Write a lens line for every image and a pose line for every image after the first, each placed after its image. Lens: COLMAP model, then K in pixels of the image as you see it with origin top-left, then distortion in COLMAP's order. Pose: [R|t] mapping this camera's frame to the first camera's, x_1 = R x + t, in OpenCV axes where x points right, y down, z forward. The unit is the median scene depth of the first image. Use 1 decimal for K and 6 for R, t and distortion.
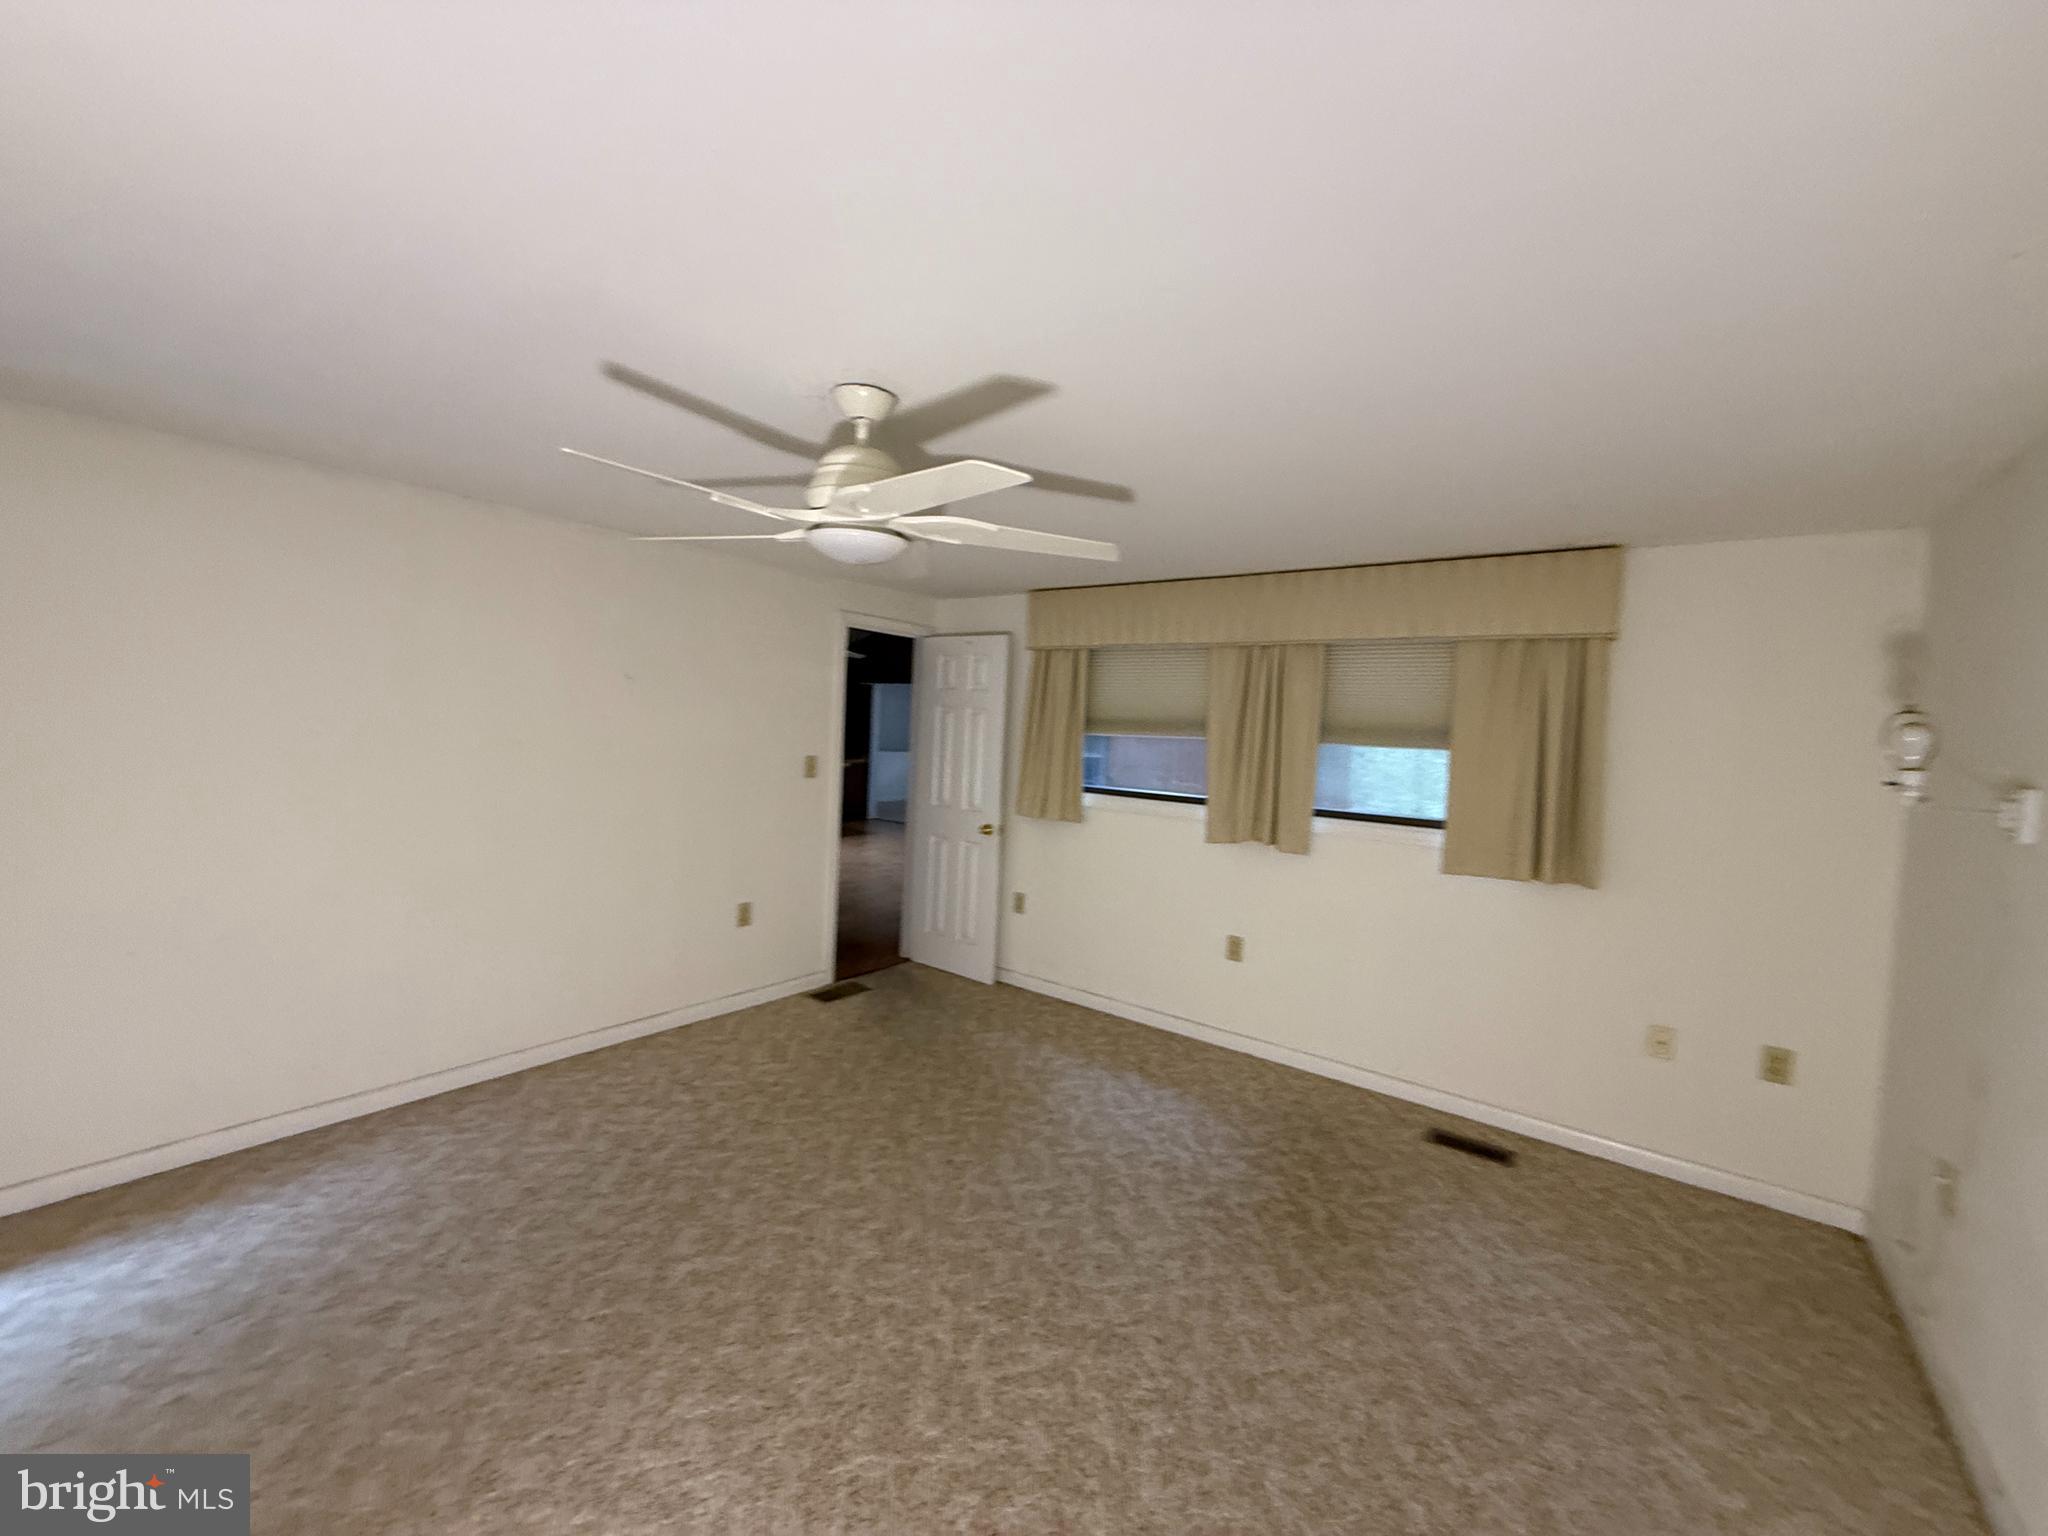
lens RADIAL K [[813.5, 0, 1012.6], [0, 813.5, 771.2], [0, 0, 1]] dist [-0.001998, -0.000320]
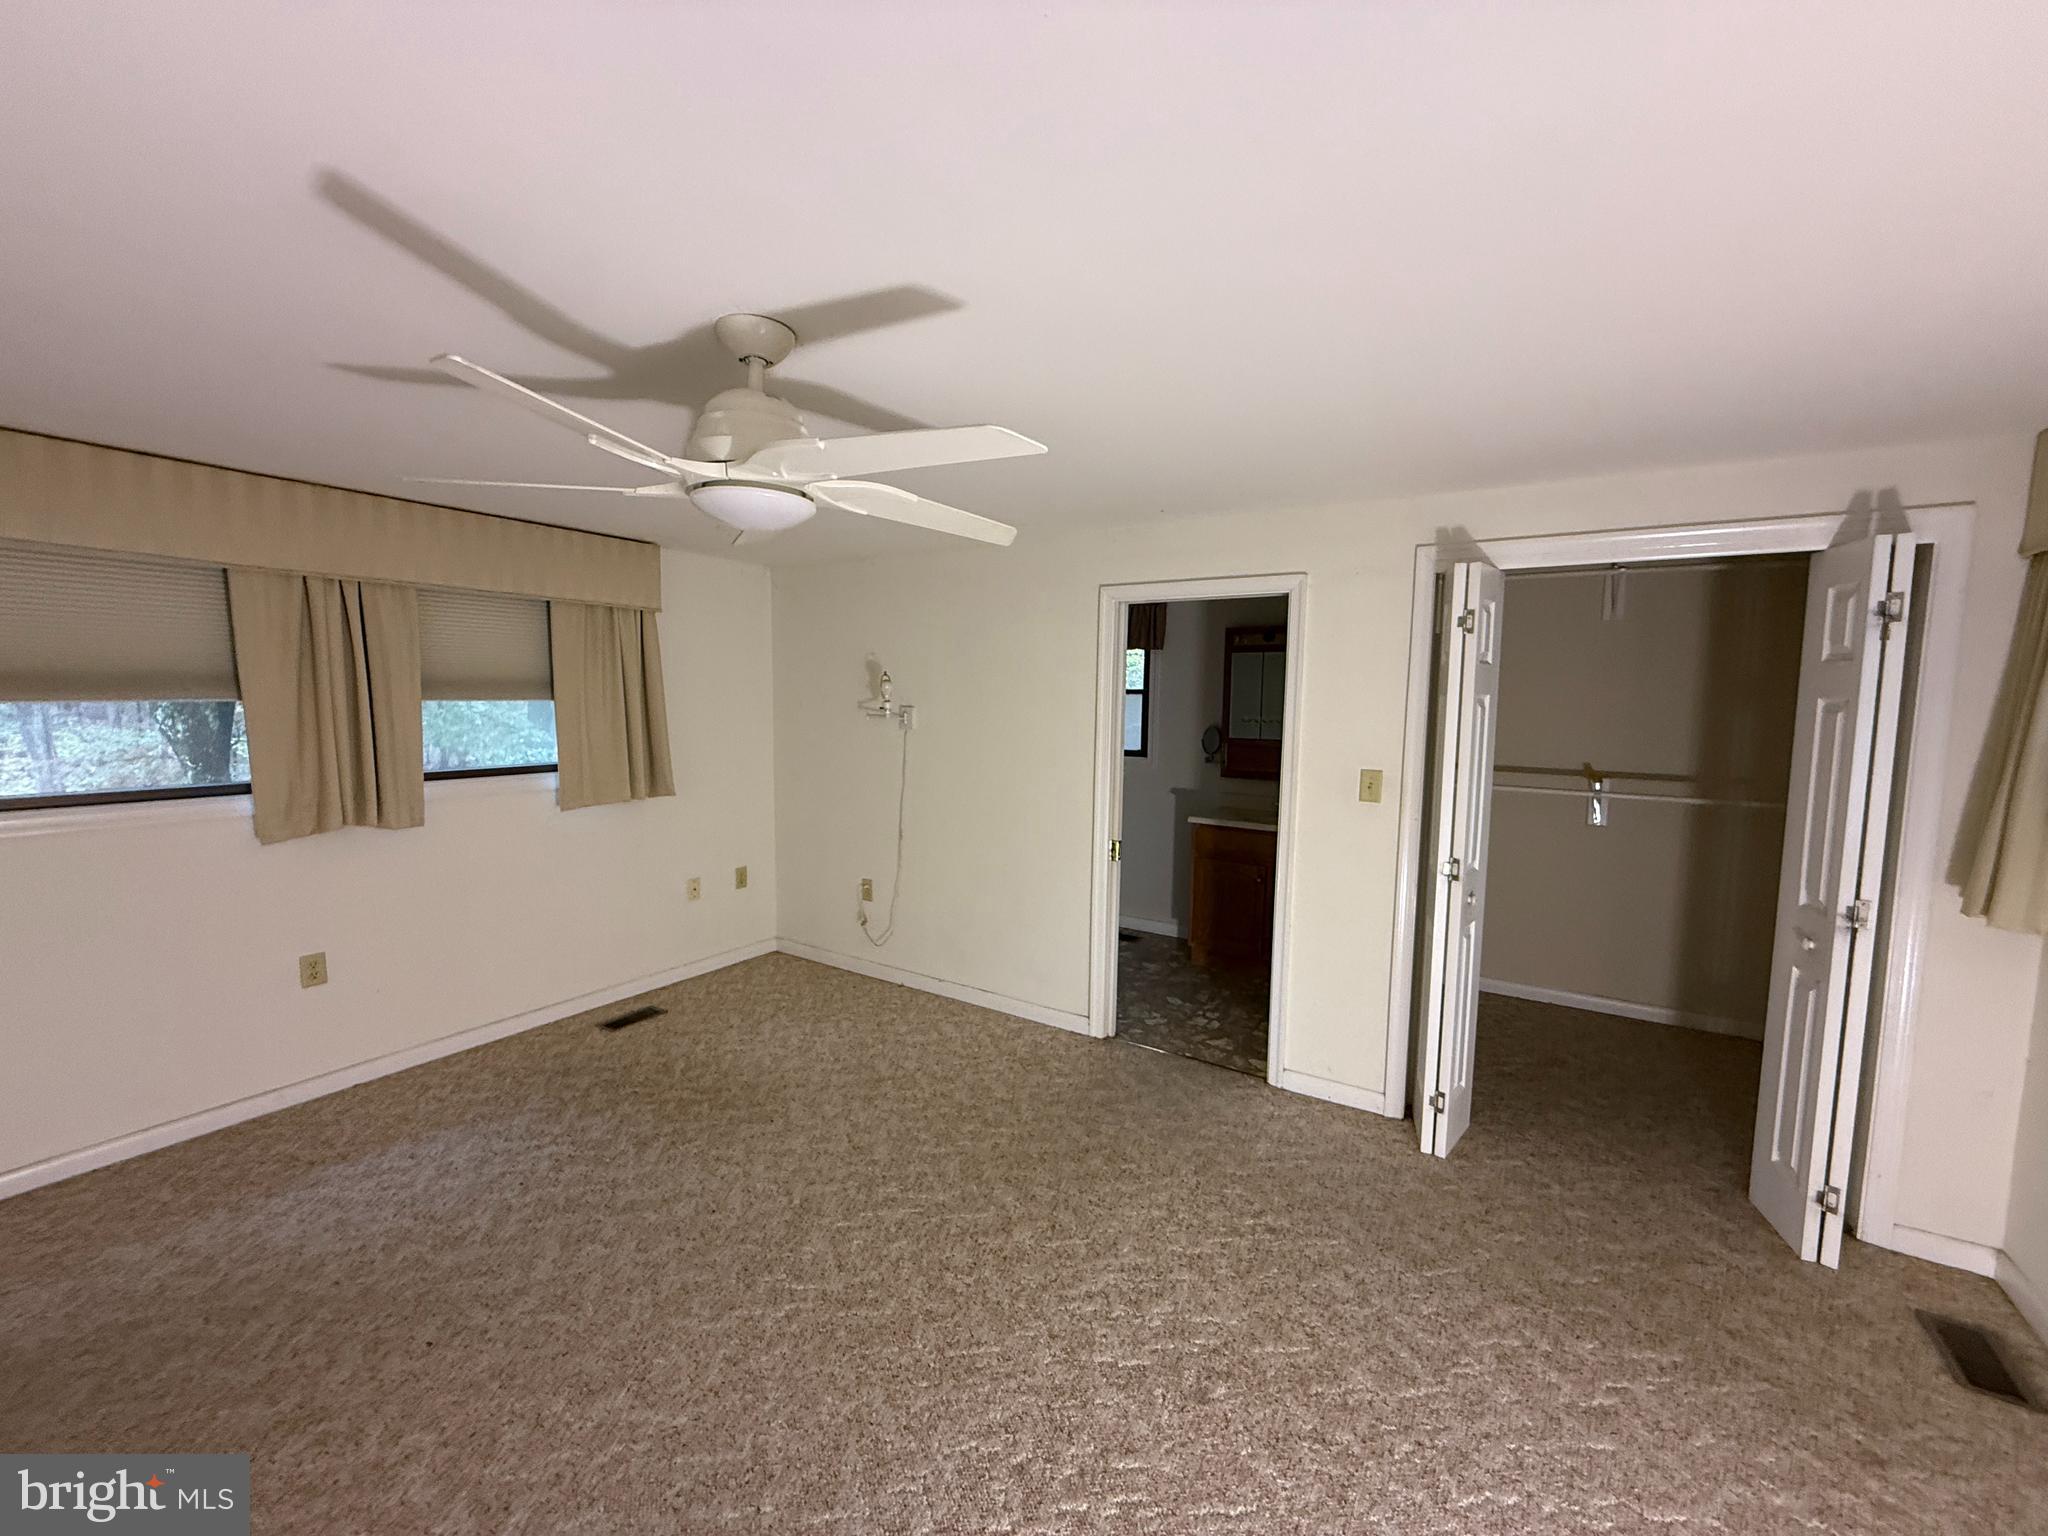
lens RADIAL K [[813.5, 0, 1021.6], [0, 813.5, 769.4], [0, 0, 1]] dist [-0.001998, -0.000320]
pose [[-0.088603, -0.139235, 0.986288, -0.642557], [0.037301, 0.989024, 0.142972, -0.068821], [-0.995368, 0.049458, -0.082437, 0.473873]]
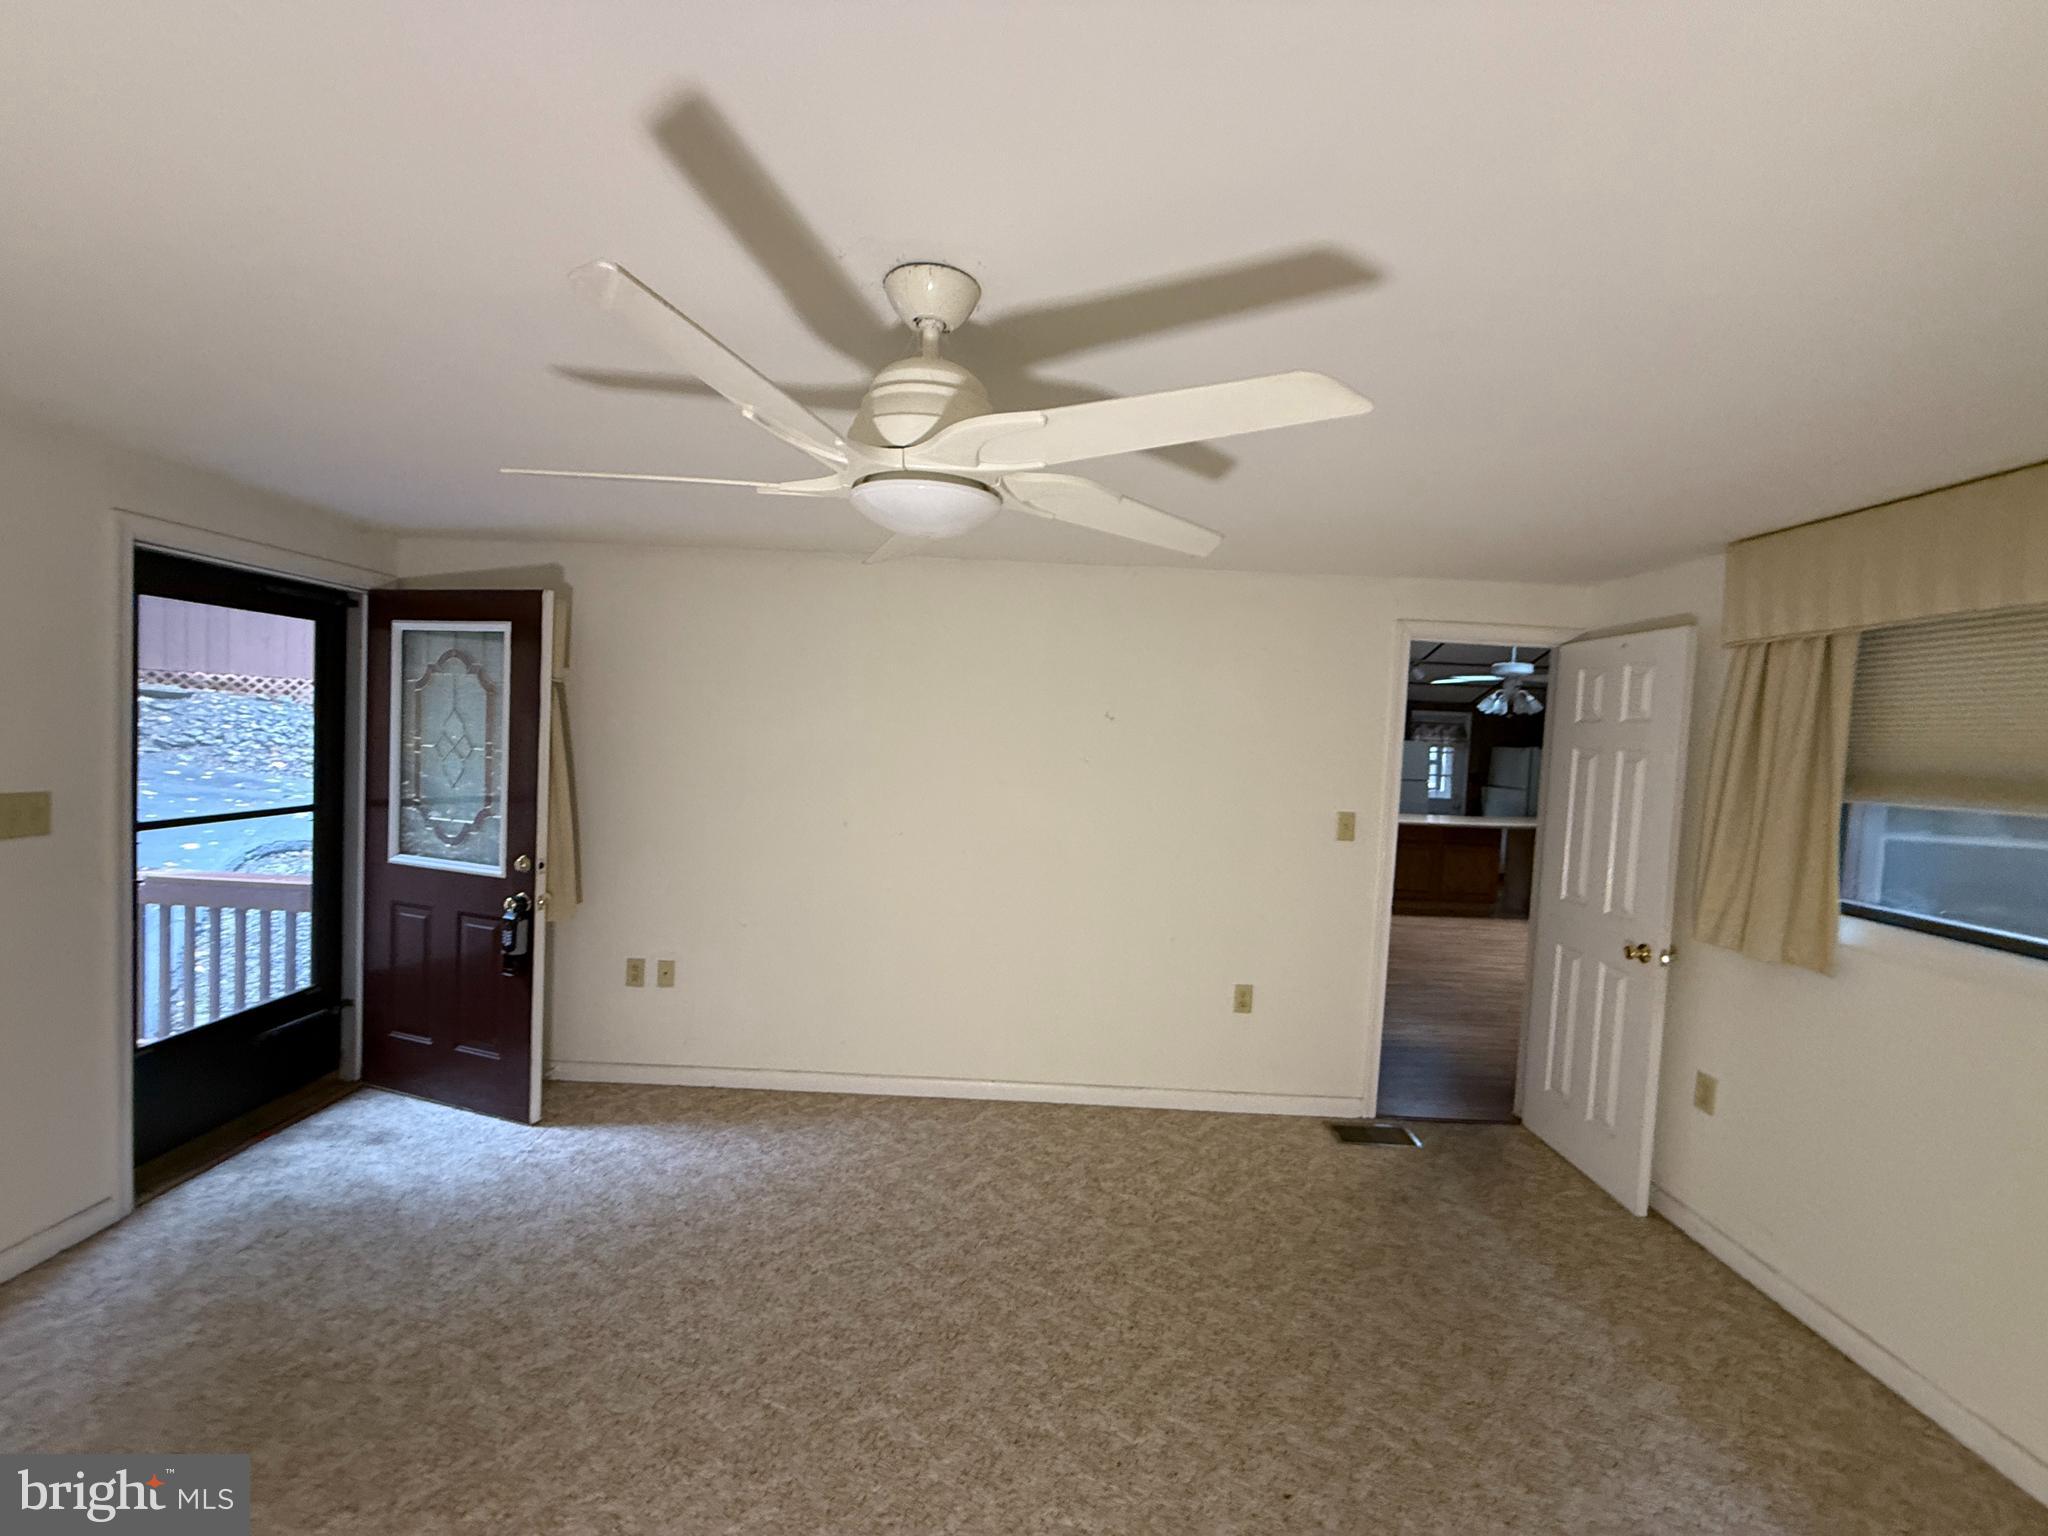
lens RADIAL K [[813.5, 0, 1021.2], [0, 813.5, 771.8], [0, 0, 1]] dist [-0.001998, -0.000320]
pose [[0.611808, 0.021717, -0.790708, 0.235779], [-0.063569, 0.997740, -0.021783, -0.028304], [0.788448, 0.063591, 0.611805, 0.389563]]
